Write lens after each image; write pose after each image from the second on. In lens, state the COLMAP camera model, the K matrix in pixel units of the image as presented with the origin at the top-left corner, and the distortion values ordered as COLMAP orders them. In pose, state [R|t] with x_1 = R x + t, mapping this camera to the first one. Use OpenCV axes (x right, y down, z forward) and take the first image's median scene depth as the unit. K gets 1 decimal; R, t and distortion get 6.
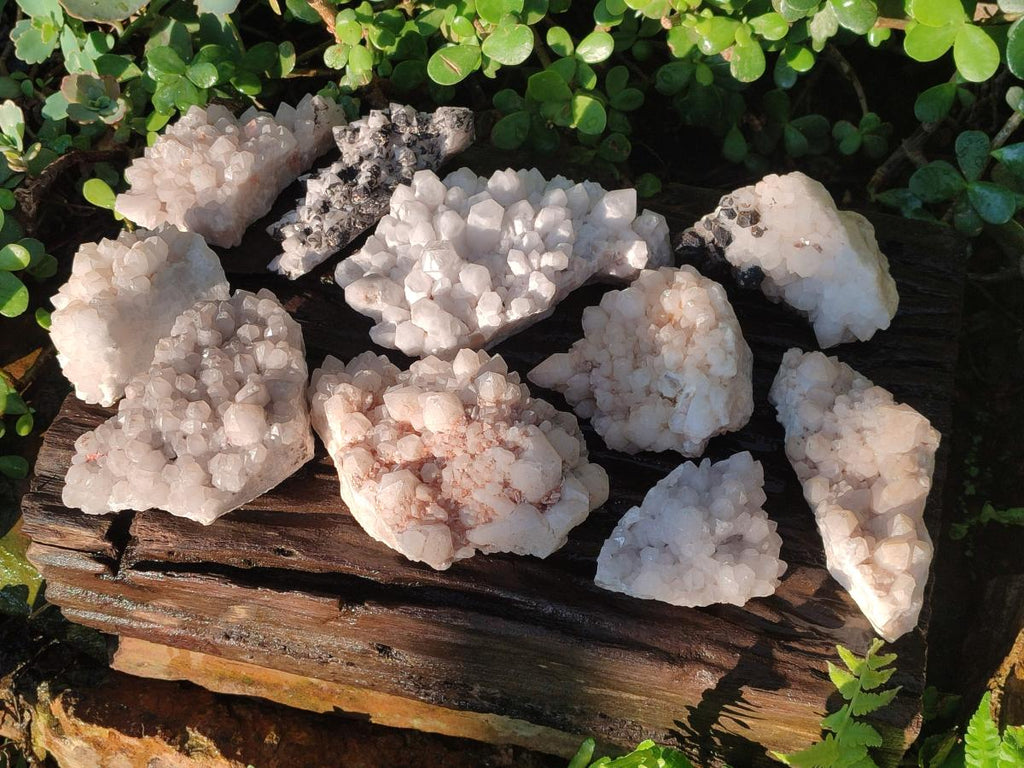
lens RADIAL K [[1528.8, 0, 512.0], [0, 1528.8, 384.0], [0, 0, 1]] dist [0.335315, -2.205346]
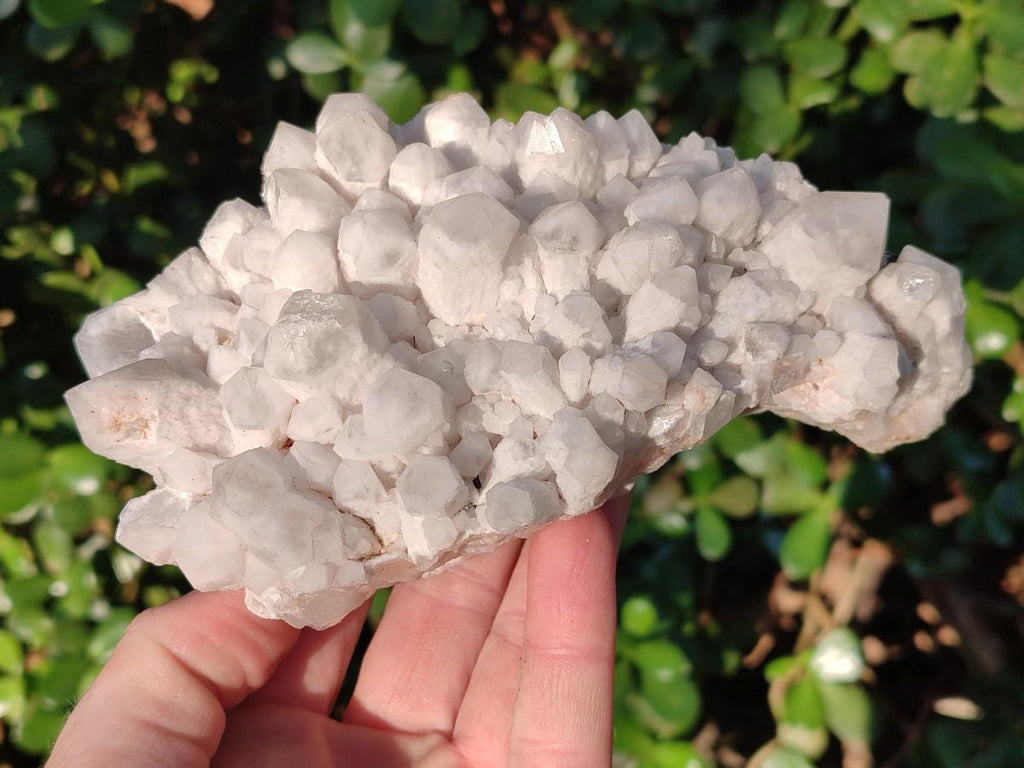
lens RADIAL K [[1528.8, 0, 512.0], [0, 1528.8, 384.0], [0, 0, 1]] dist [0.335315, -2.205346]
pose [[0.985953, 0.100924, -0.133082, 0.045444], [-0.098022, 0.994785, 0.028195, -0.082365], [0.135233, -0.014754, 0.990704, 0.621220]]
